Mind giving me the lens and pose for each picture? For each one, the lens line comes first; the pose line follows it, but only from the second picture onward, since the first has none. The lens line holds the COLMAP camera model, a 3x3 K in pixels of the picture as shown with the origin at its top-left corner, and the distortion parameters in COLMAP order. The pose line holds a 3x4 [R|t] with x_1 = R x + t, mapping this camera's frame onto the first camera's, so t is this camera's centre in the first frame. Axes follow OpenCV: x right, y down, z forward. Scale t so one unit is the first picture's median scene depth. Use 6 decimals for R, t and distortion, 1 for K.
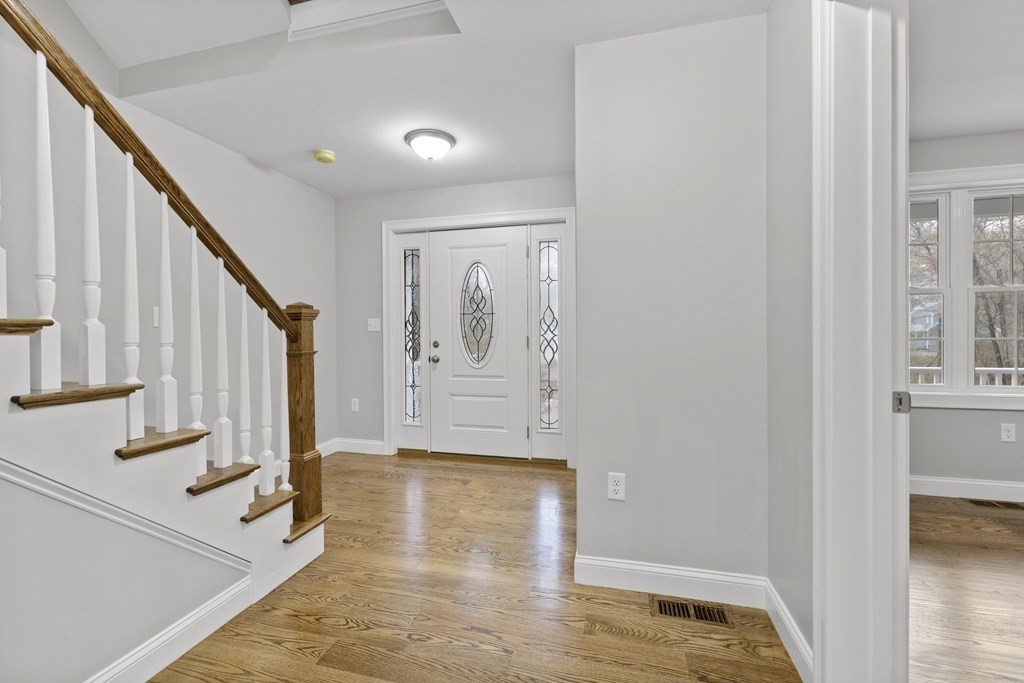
lens RADIAL K [[440.3, 0, 512.1], [0, 440.3, 342.9], [0, 0, 1]] dist [-0.002764, 0.000233]
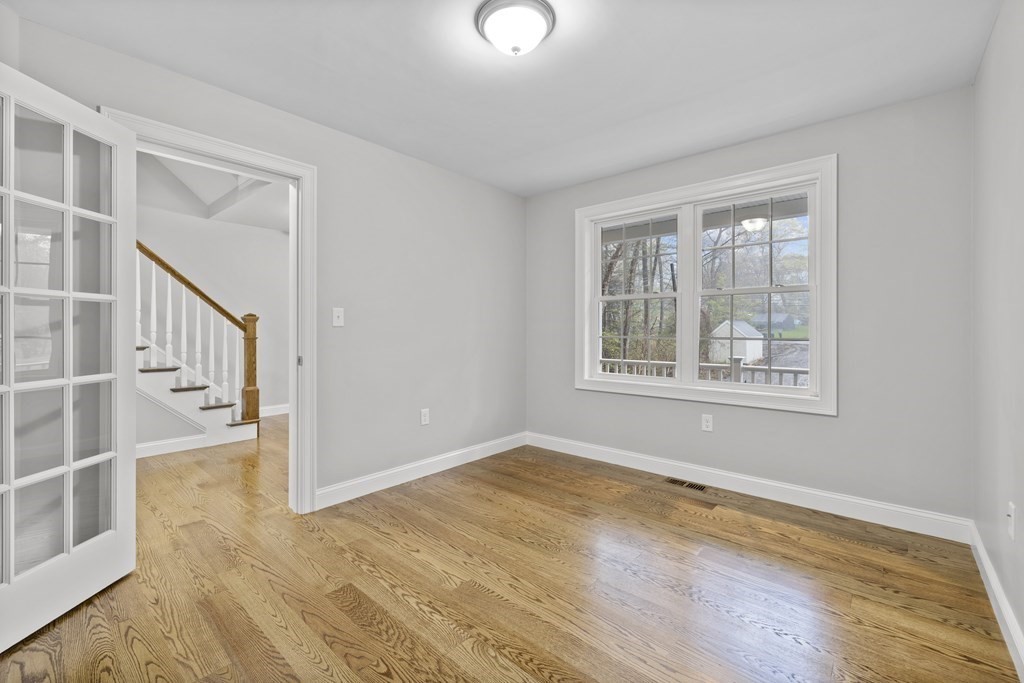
lens RADIAL K [[440.3, 0, 495.0], [0, 440.3, 326.3], [0, 0, 1]] dist [-0.002764, 0.000233]
pose [[0.890107, 0.008361, -0.455674, 1.325130], [-0.011219, 0.999931, -0.003569, -0.033960], [0.455613, 0.008289, 0.890139, -0.272595]]
